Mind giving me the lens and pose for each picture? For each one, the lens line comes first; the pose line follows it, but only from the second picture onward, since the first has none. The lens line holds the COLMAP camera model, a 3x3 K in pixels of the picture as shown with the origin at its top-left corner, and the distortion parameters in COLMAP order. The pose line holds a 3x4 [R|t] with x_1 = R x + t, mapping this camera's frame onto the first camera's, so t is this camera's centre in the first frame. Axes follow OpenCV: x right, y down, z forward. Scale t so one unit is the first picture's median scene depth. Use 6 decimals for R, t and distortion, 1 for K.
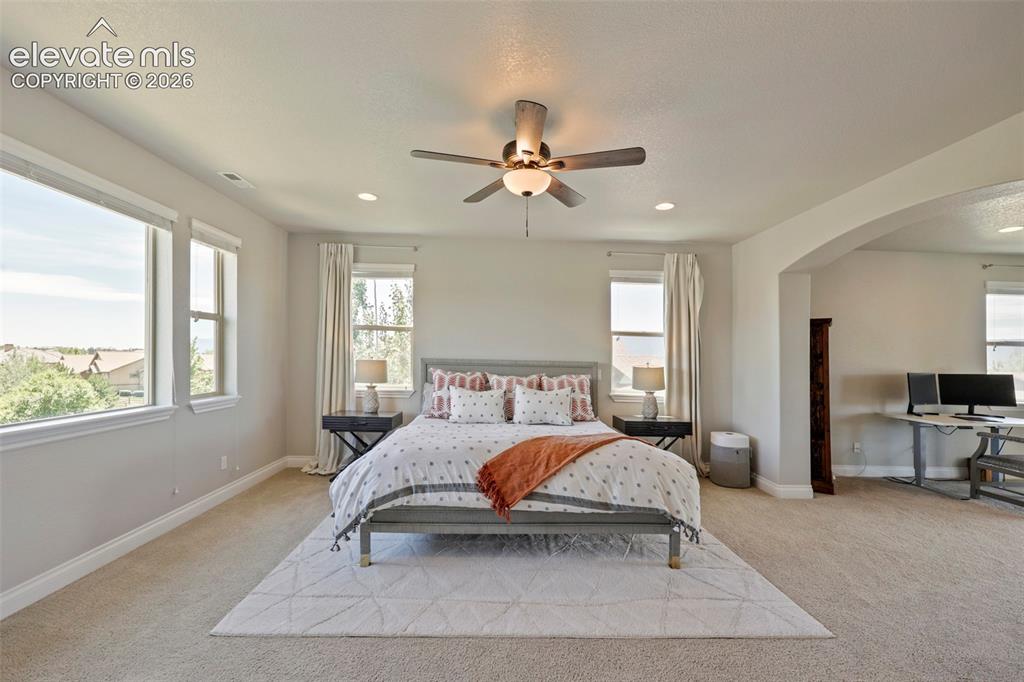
lens RADIAL K [[422.2, 0, 505.1], [0, 422.2, 357.6], [0, 0, 1]] dist [-0.002191, -0.000003]
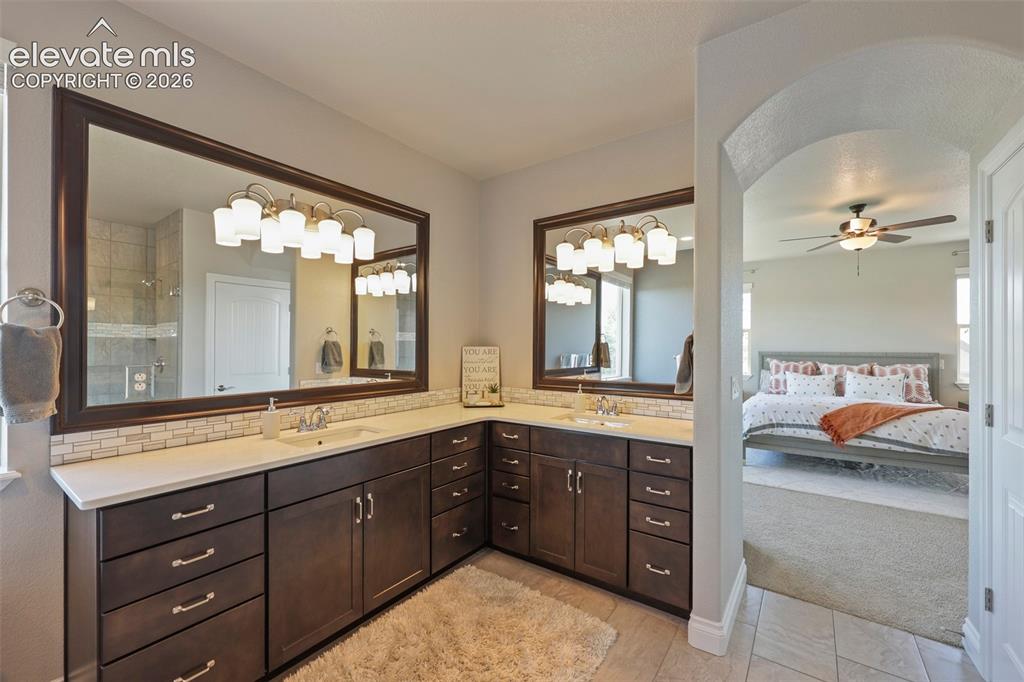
lens RADIAL K [[422.2, 0, 505.1], [0, 422.2, 357.6], [0, 0, 1]] dist [-0.002191, -0.000003]
pose [[0.799895, -0.003351, -0.600131, -0.043511], [0.011646, 0.999883, 0.009939, -0.003098], [0.600027, -0.014939, 0.799840, -0.805000]]
